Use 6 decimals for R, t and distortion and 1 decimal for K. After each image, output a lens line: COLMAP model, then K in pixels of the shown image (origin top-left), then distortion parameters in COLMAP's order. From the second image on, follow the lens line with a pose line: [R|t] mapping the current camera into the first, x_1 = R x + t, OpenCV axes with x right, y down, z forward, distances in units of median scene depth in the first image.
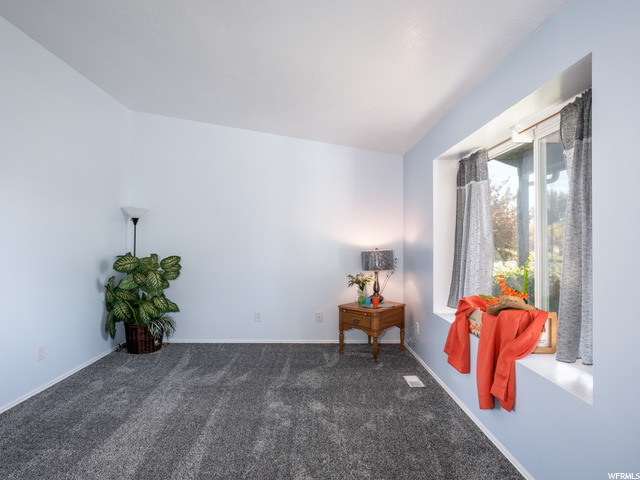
lens RADIAL K [[367.4, 0, 320.0], [0, 367.4, 240.0], [0, 0, 1]] dist [0.000986, 0.000553]
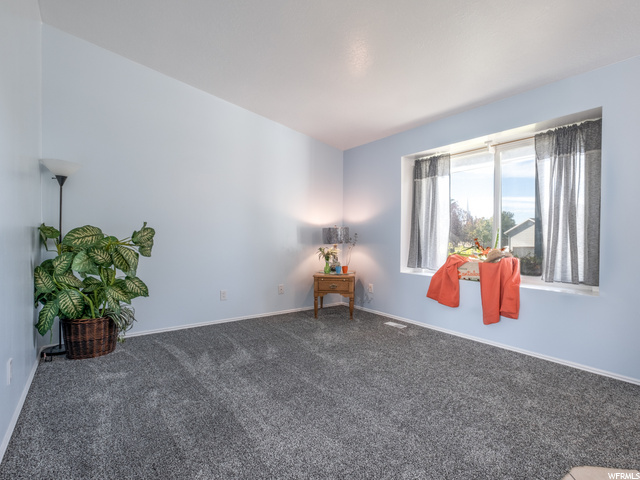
lens RADIAL K [[322.2, 0, 320.0], [0, 322.2, 240.0], [0, 0, 1]] dist [-0.000481, -0.000129]
pose [[0.803099, 0.000283, 0.595846, -0.527628], [-0.008728, 0.999898, 0.011289, 0.060473], [-0.595782, -0.014266, 0.803020, 0.204973]]
